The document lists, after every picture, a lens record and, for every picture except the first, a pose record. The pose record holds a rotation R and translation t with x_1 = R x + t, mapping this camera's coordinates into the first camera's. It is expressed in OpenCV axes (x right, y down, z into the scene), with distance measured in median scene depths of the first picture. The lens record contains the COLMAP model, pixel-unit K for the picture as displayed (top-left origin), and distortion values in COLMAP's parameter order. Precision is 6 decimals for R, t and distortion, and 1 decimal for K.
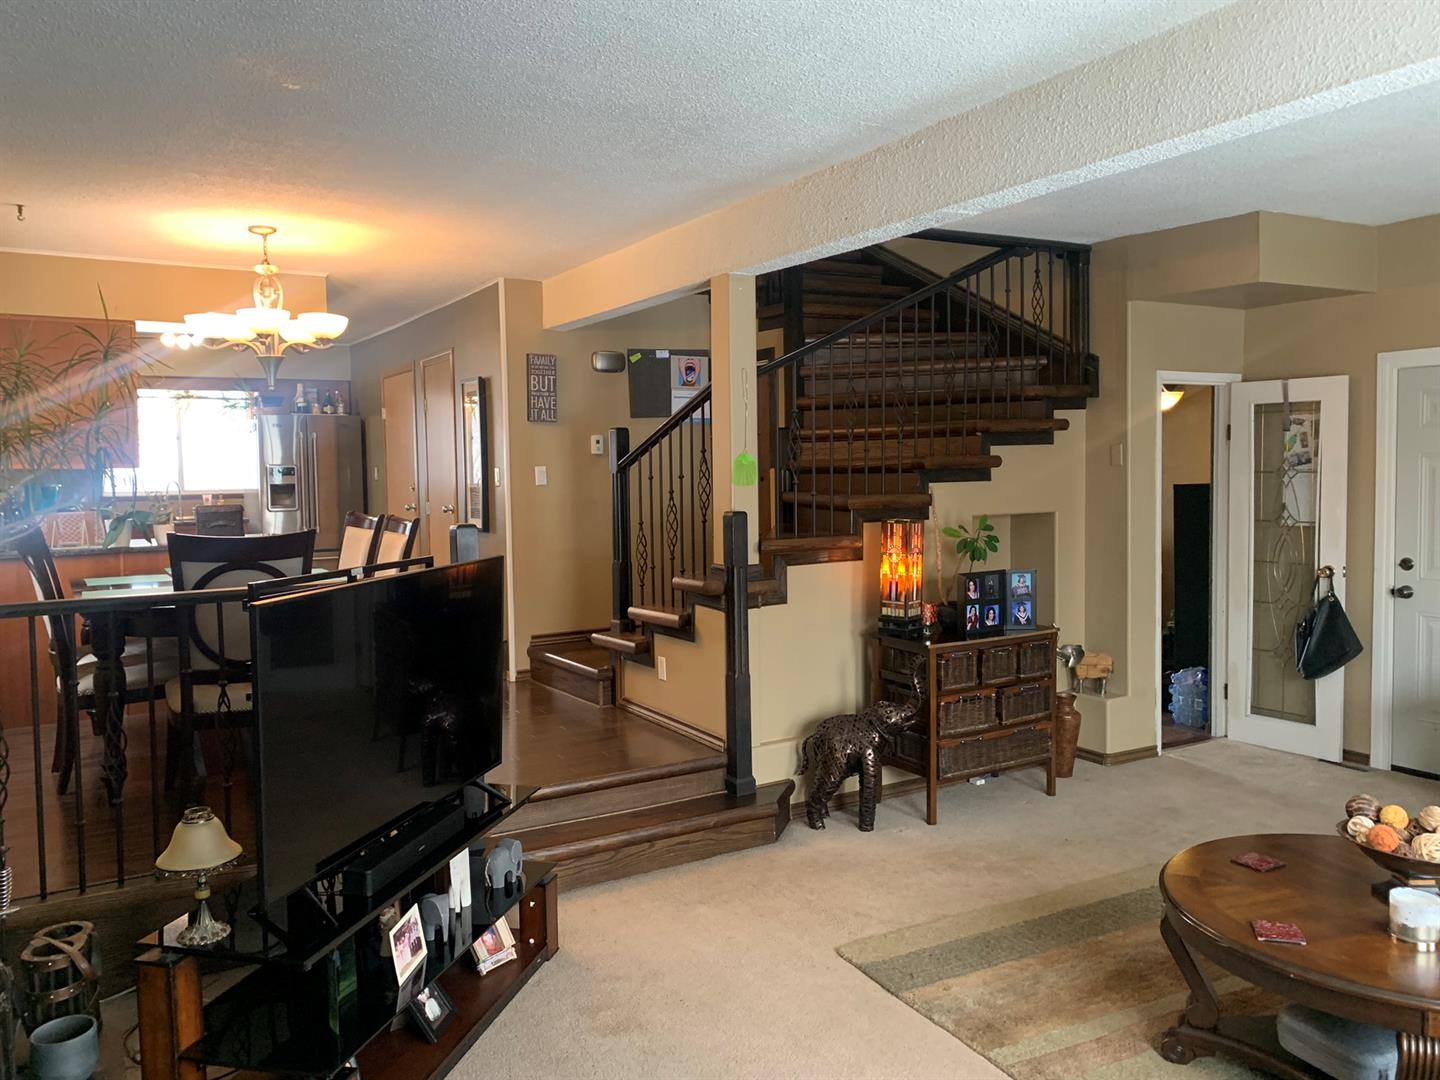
lens RADIAL K [[1130.1, 0, 714.0], [0, 1130.1, 536.1], [0, 0, 1]] dist [0.023540, -0.016663]
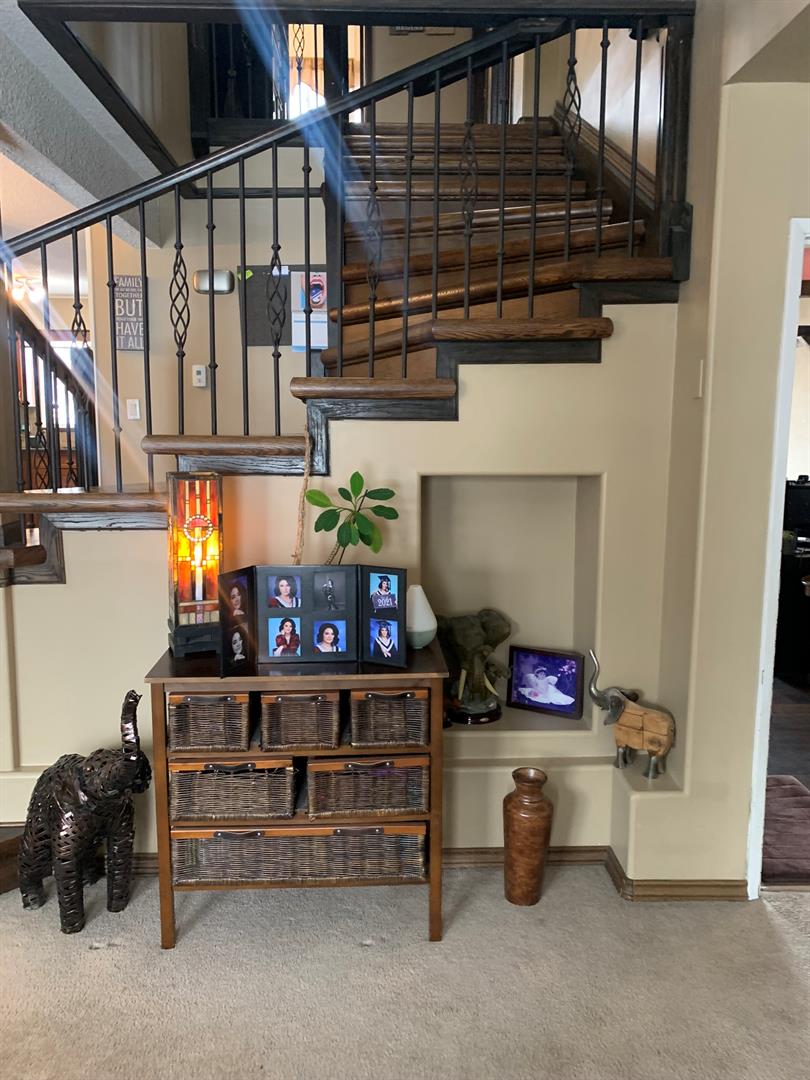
lens RADIAL K [[847.6, 0, 406.1], [0, 847.6, 540.3], [0, 0, 1]] dist [0.023540, -0.016663]
pose [[0.871163, 0.084389, -0.483687, 0.495712], [-0.044325, 0.994614, 0.093696, -0.026829], [0.488988, -0.060185, 0.870212, 0.617788]]
